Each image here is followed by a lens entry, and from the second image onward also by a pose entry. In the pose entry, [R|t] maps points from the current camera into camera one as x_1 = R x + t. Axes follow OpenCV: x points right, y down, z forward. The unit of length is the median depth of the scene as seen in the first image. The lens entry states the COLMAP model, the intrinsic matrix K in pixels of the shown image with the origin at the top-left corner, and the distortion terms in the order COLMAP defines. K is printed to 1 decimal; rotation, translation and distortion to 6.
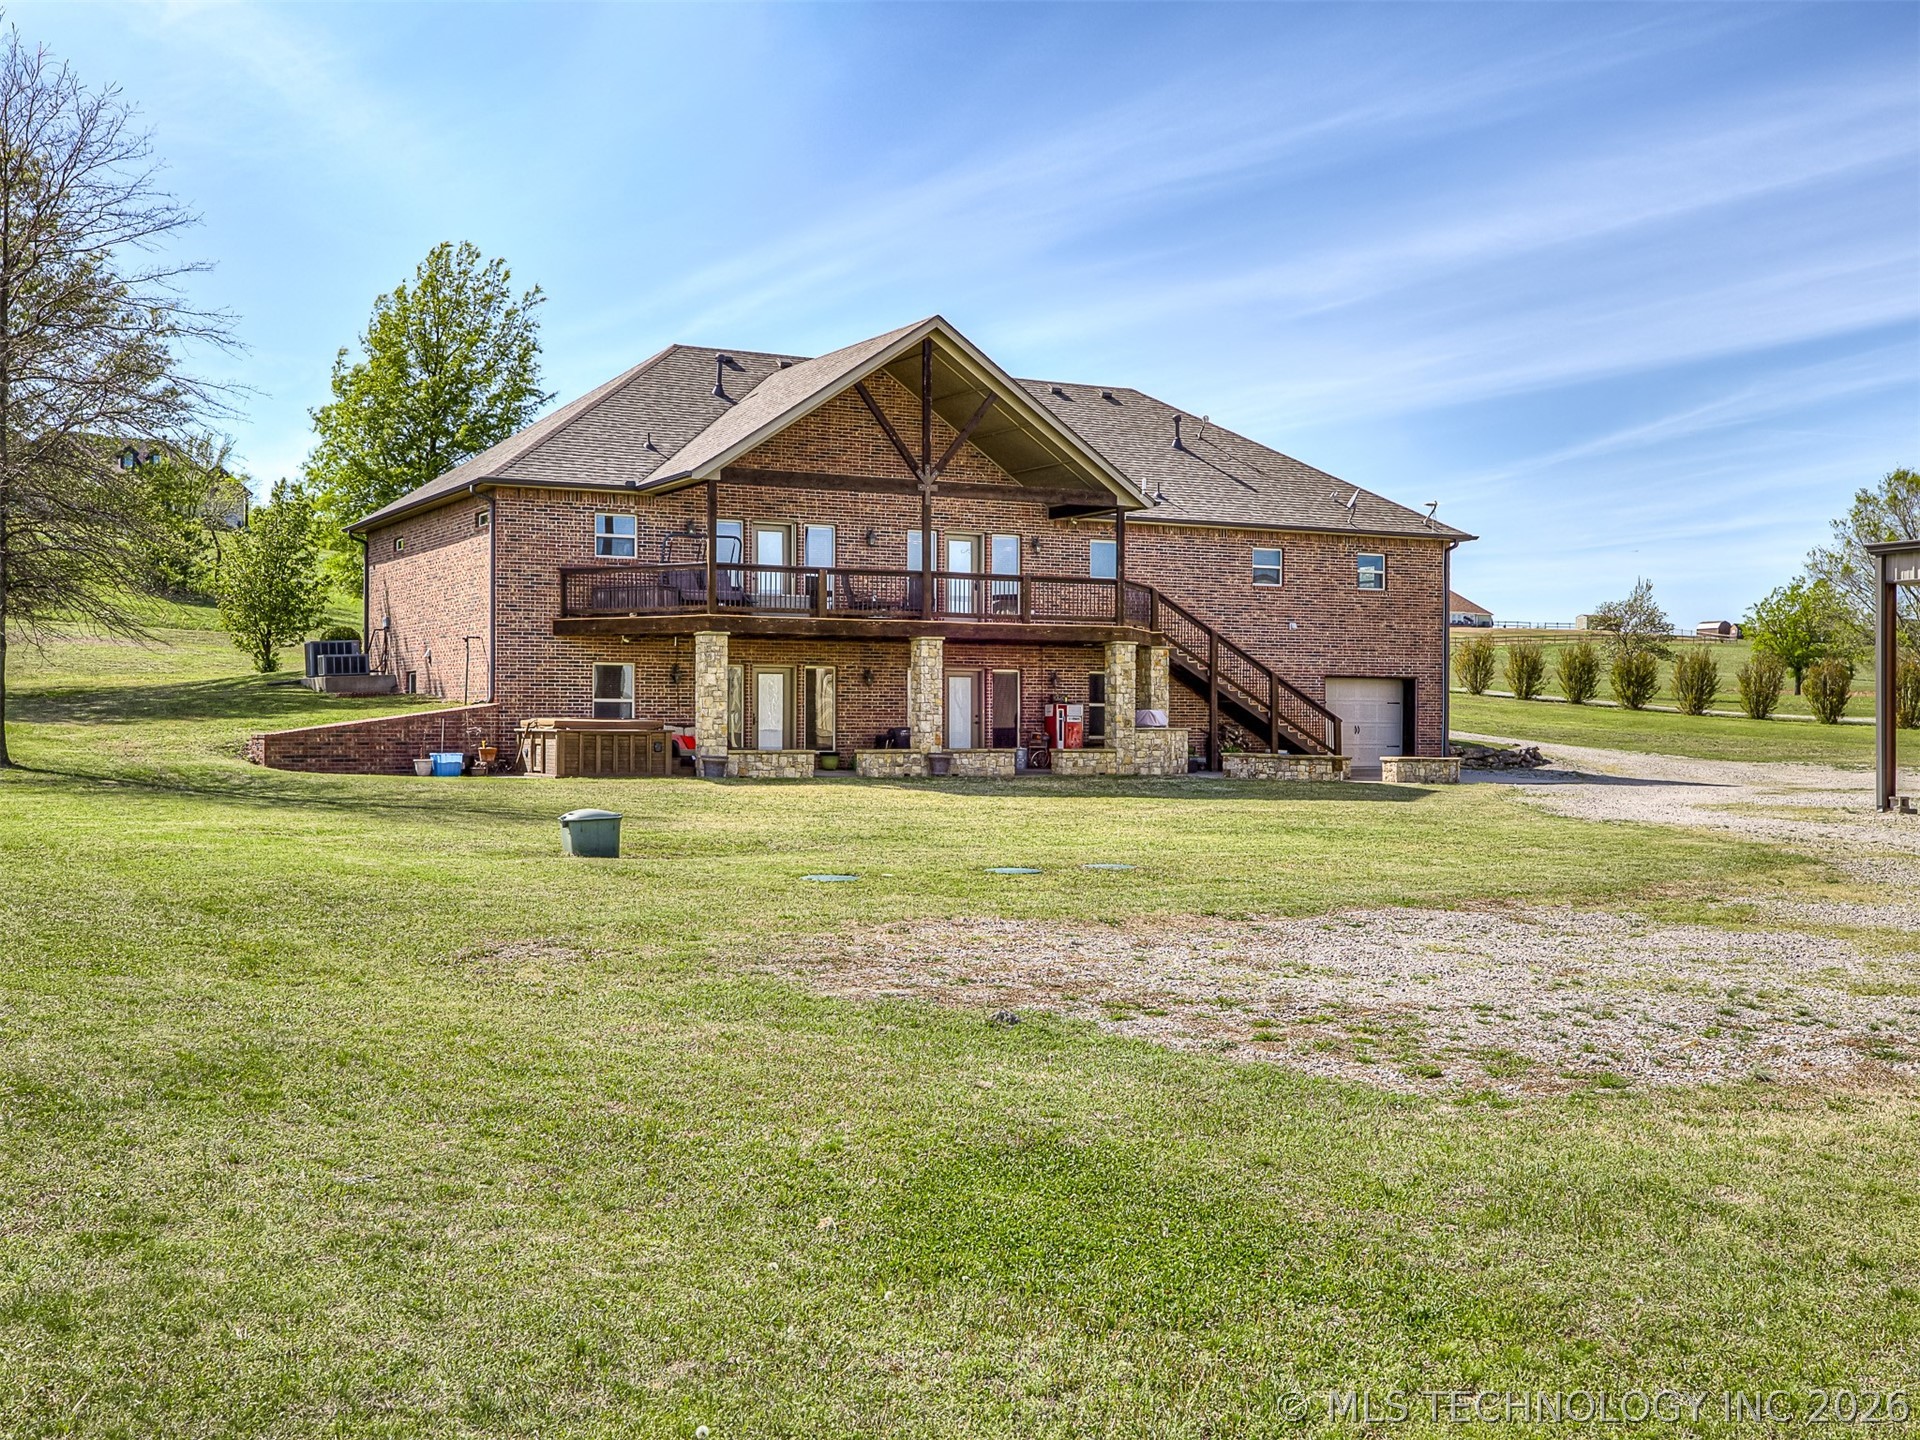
lens RADIAL K [[2087.0, 0, 1026.8], [0, 2087.0, 721.7], [0, 0, 1]] dist [-0.001089, 0.020975]
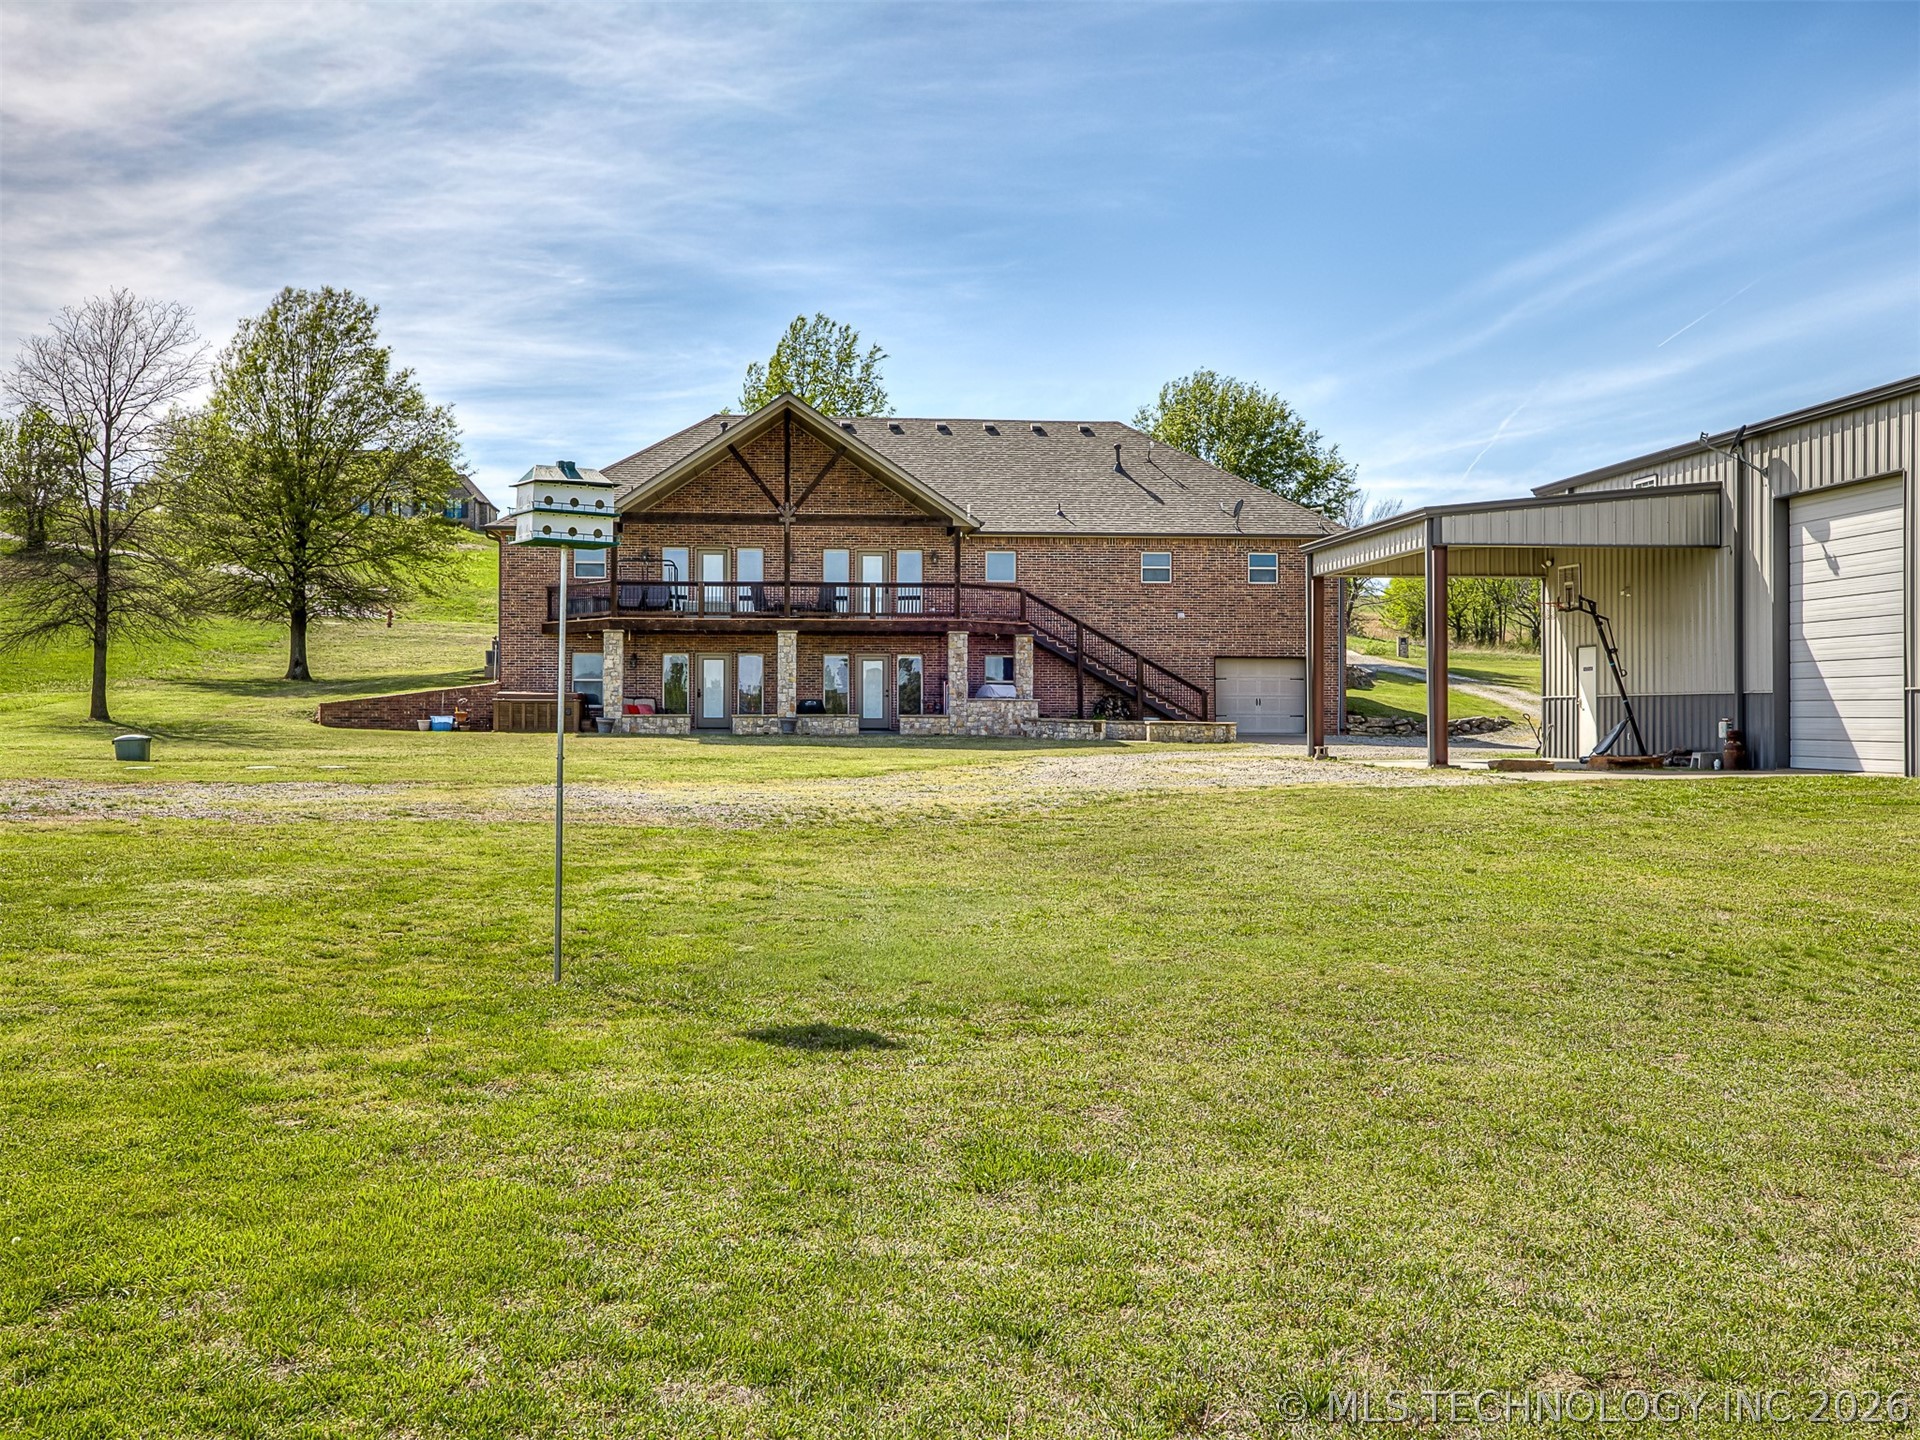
lens RADIAL K [[2087.0, 0, 1026.8], [0, 2087.0, 721.7], [0, 0, 1]] dist [-0.001089, 0.020975]
pose [[0.926924, -0.000985, -0.375248, 0.570625], [0.002044, 0.999995, 0.002423, 0.014261], [0.375243, -0.003013, 0.926921, -0.177489]]
